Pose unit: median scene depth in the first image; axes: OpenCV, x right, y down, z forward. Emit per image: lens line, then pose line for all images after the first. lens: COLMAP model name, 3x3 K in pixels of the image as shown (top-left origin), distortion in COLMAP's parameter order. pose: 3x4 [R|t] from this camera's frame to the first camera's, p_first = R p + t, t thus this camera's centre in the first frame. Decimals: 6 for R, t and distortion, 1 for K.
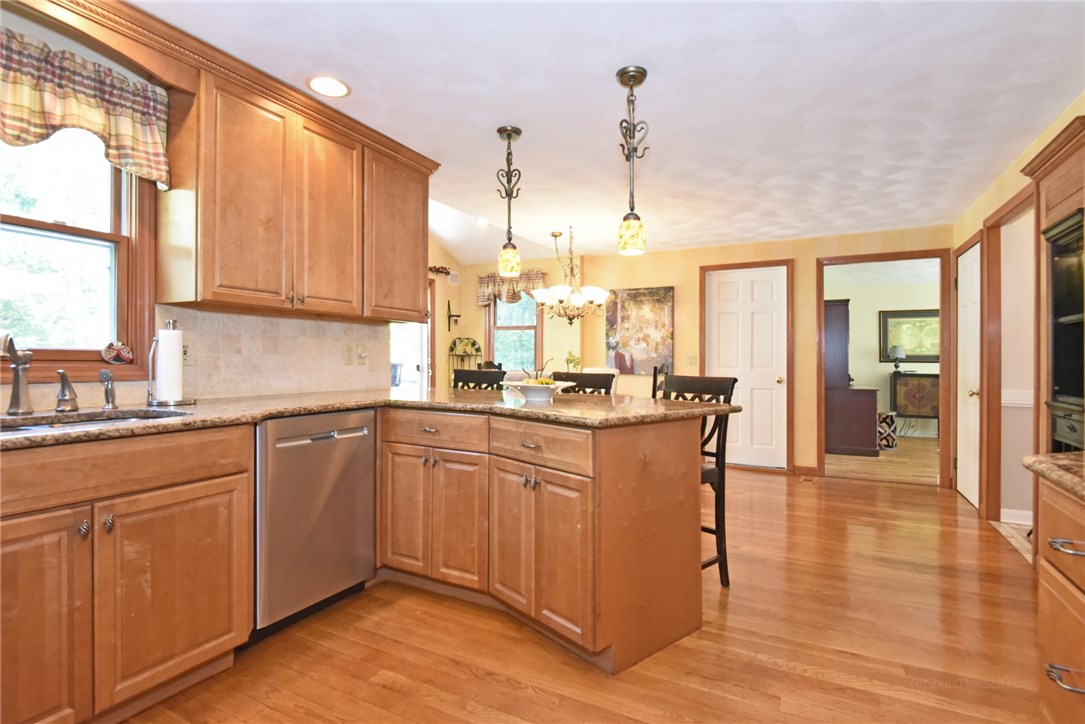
lens RADIAL K [[553.2, 0, 539.5], [0, 553.2, 358.9], [0, 0, 1]] dist [-0.007402, -0.002968]
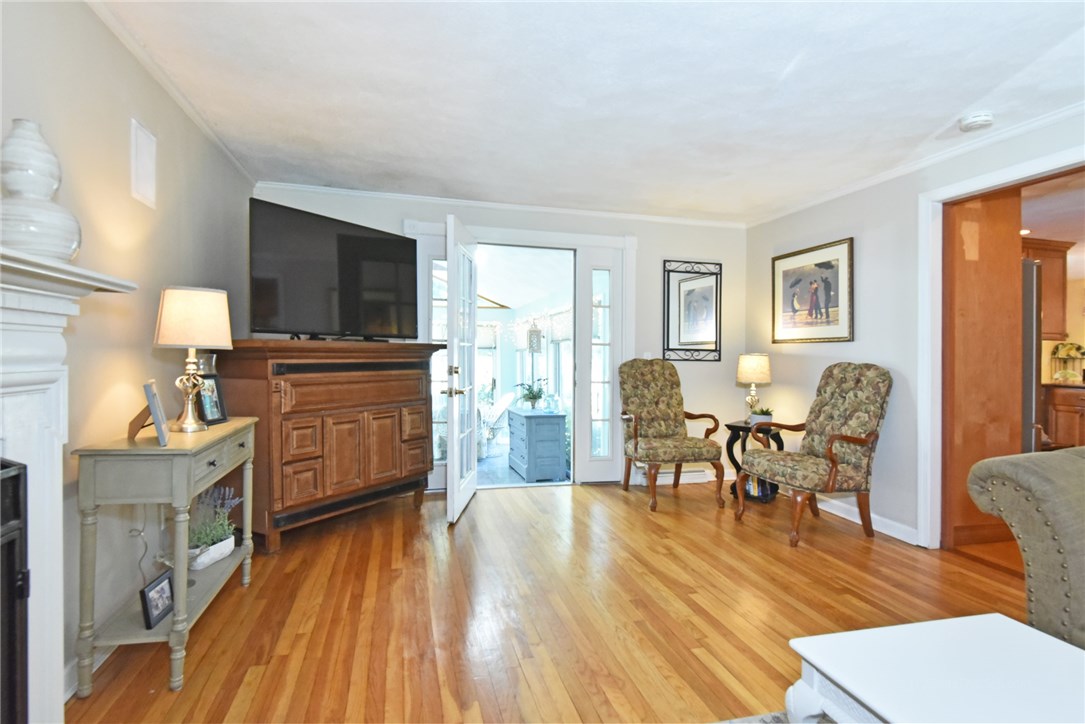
lens RADIAL K [[553.2, 0, 541.9], [0, 553.2, 359.8], [0, 0, 1]] dist [-0.007402, -0.002968]
pose [[0.656097, 0.005036, -0.754660, 0.002328], [-0.004096, 0.999987, 0.003111, -0.003316], [0.754665, 0.001050, 0.656109, -0.527454]]
